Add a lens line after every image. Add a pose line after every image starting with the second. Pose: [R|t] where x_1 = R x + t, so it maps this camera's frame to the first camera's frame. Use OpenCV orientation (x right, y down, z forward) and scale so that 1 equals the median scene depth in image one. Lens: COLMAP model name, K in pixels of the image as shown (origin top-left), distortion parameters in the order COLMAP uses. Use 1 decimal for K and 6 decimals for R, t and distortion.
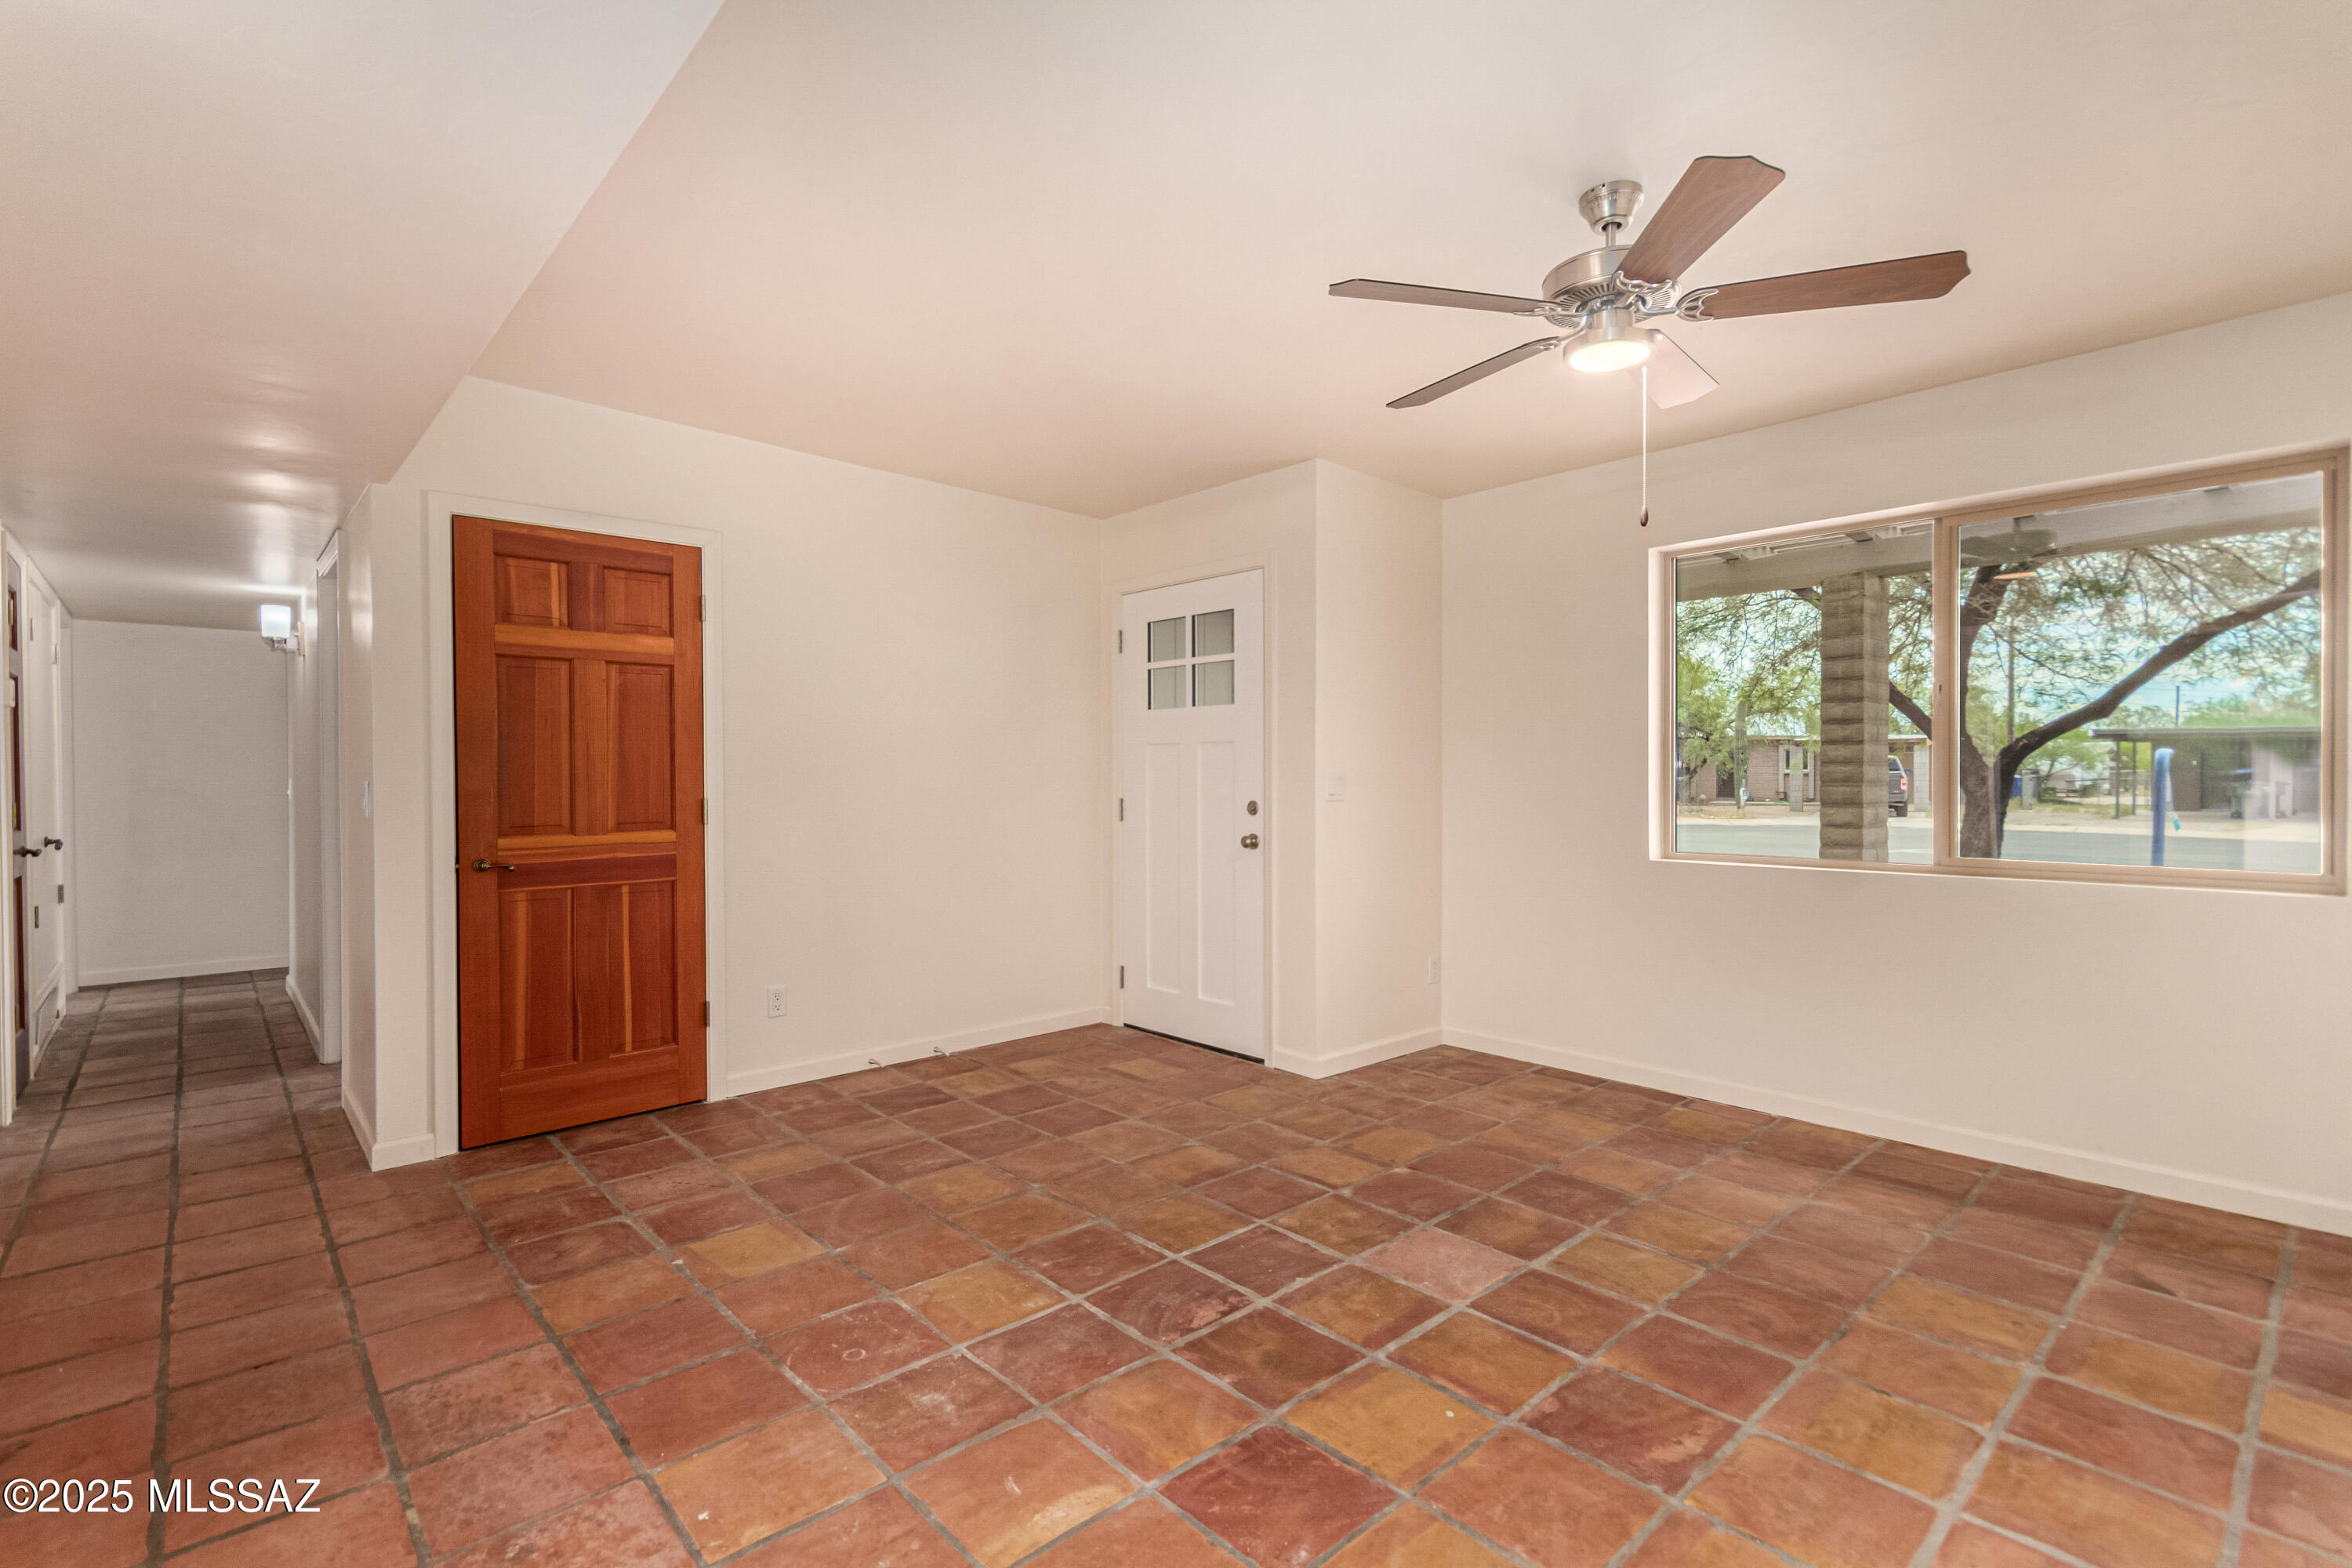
lens RADIAL K [[1093.4, 0, 1182.6], [0, 1093.4, 784.2], [0, 0, 1]] dist [0.002162, 0.000768]
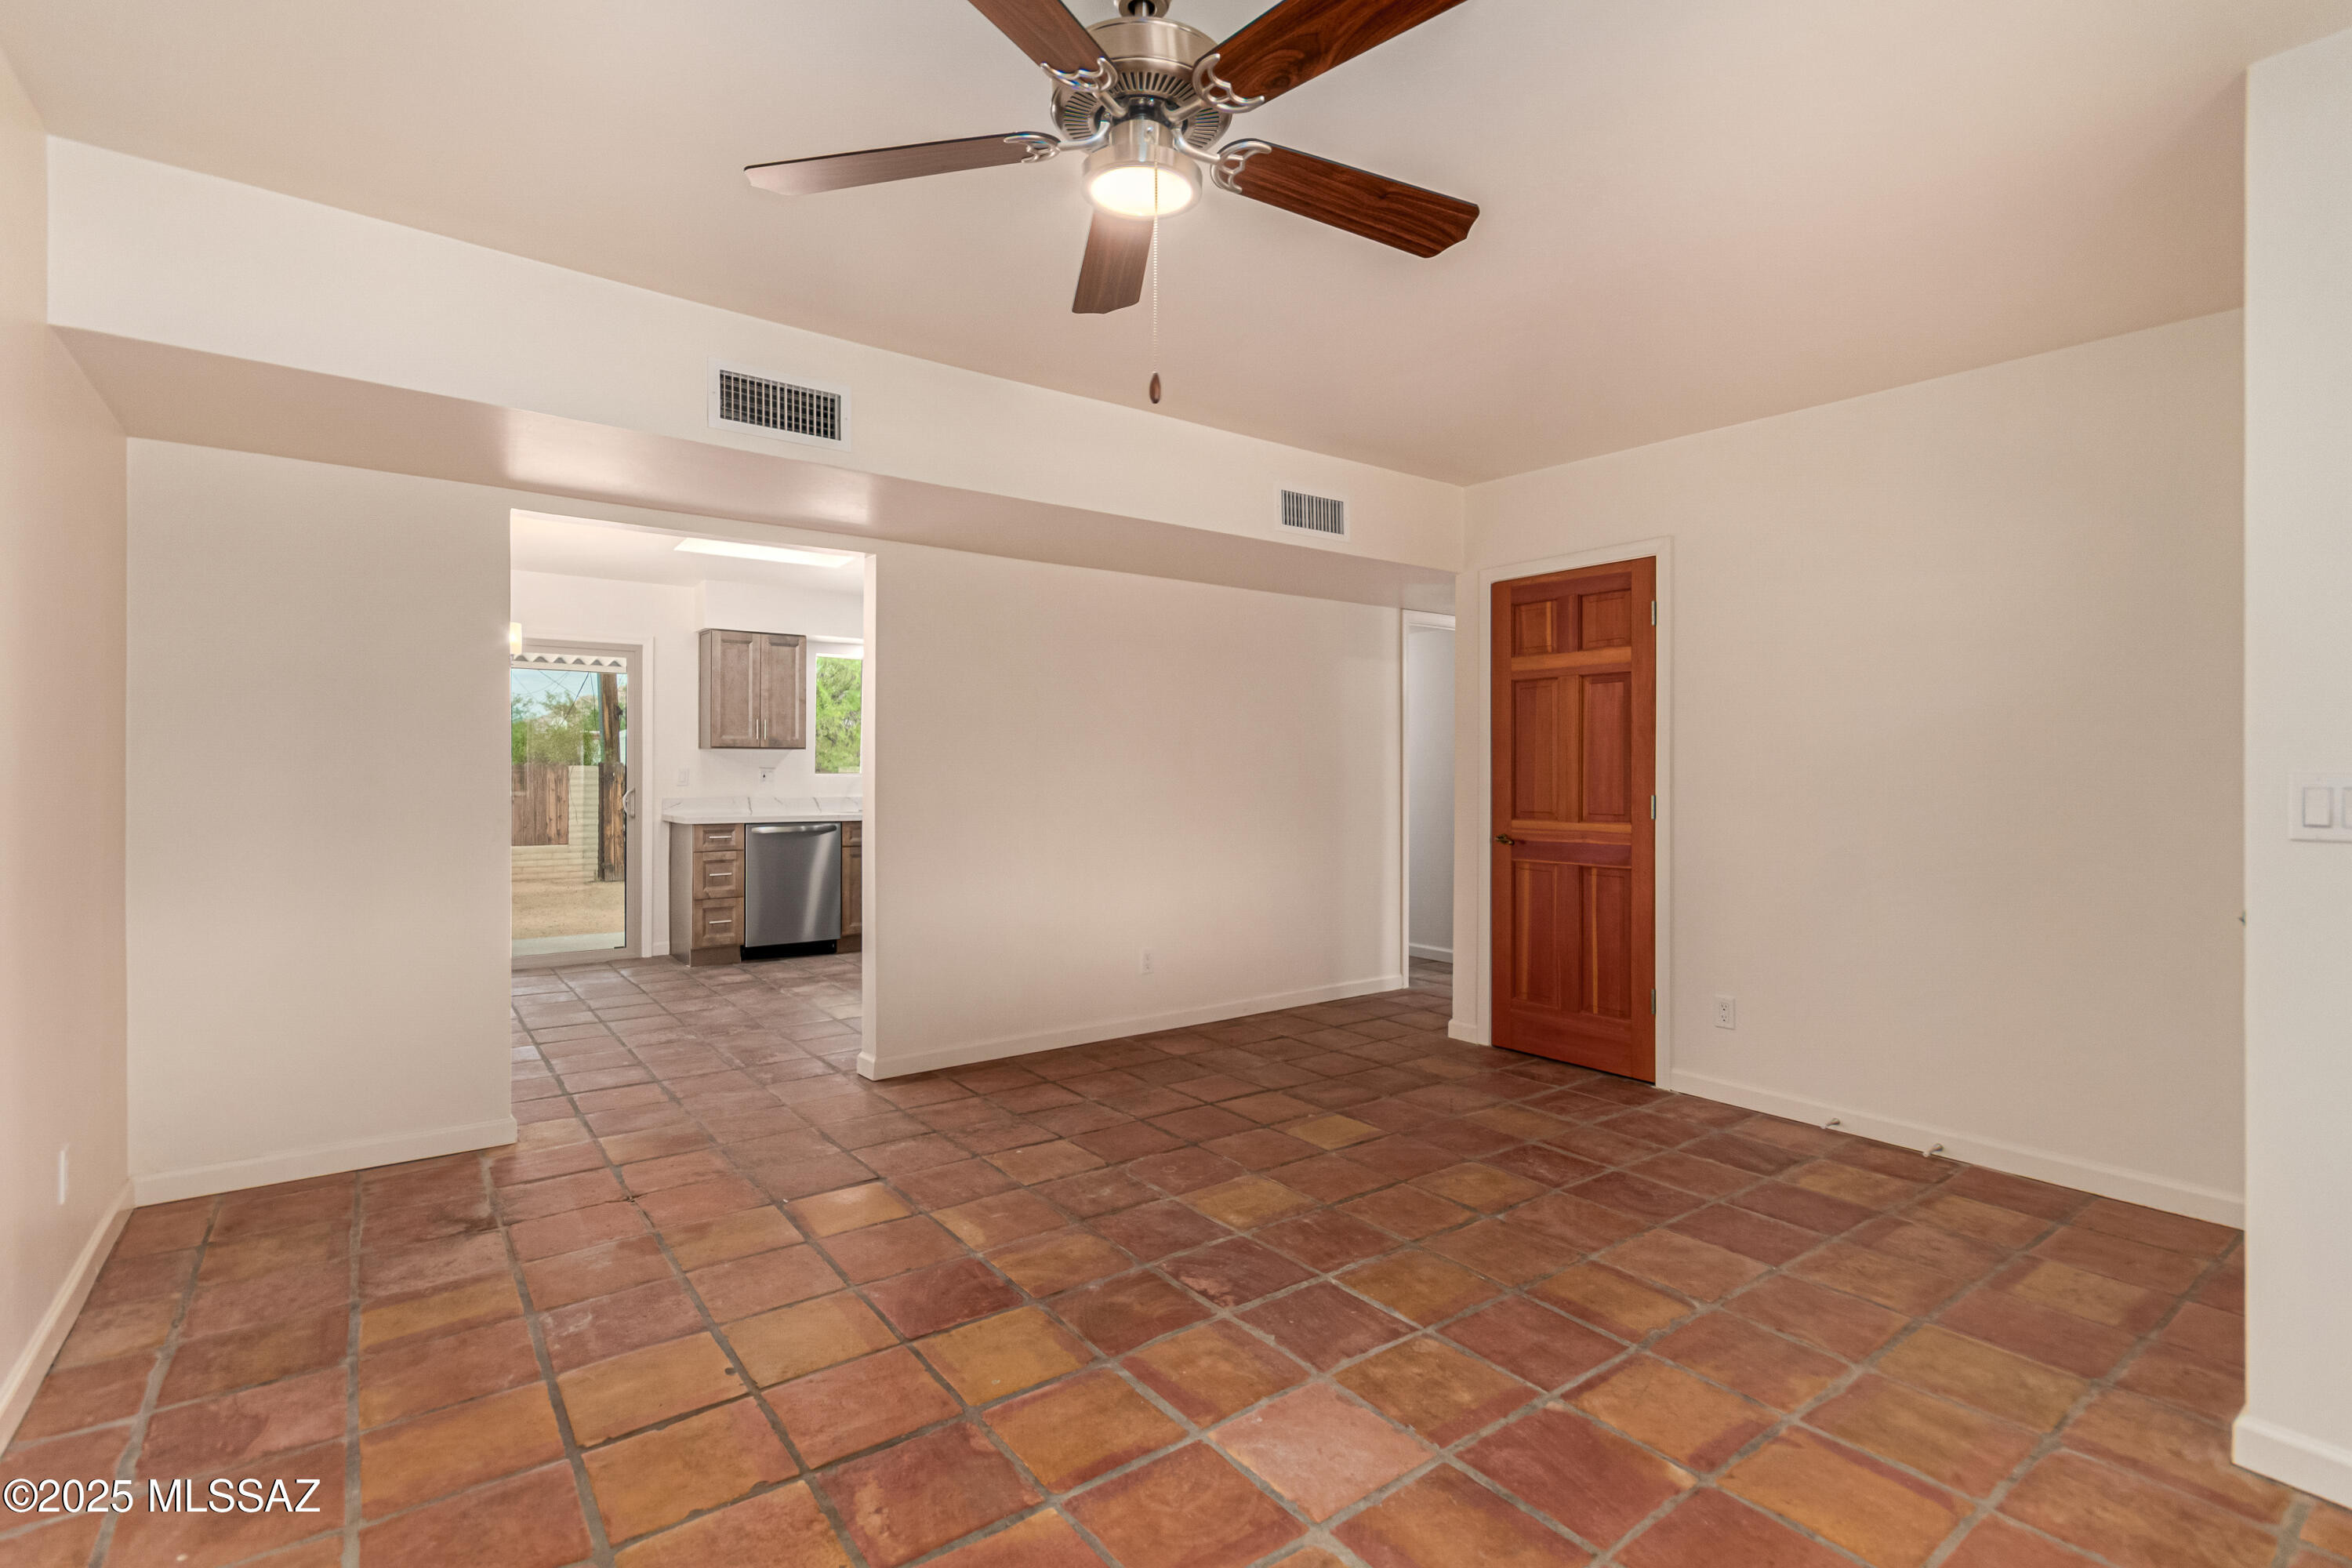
lens RADIAL K [[1093.4, 0, 1173.7], [0, 1093.4, 776.8], [0, 0, 1]] dist [0.002162, 0.000768]
pose [[-0.108640, 0.009128, -0.994039, 0.768404], [-0.010245, 0.999894, 0.010302, -0.012594], [0.994028, 0.011303, -0.108535, 0.773724]]
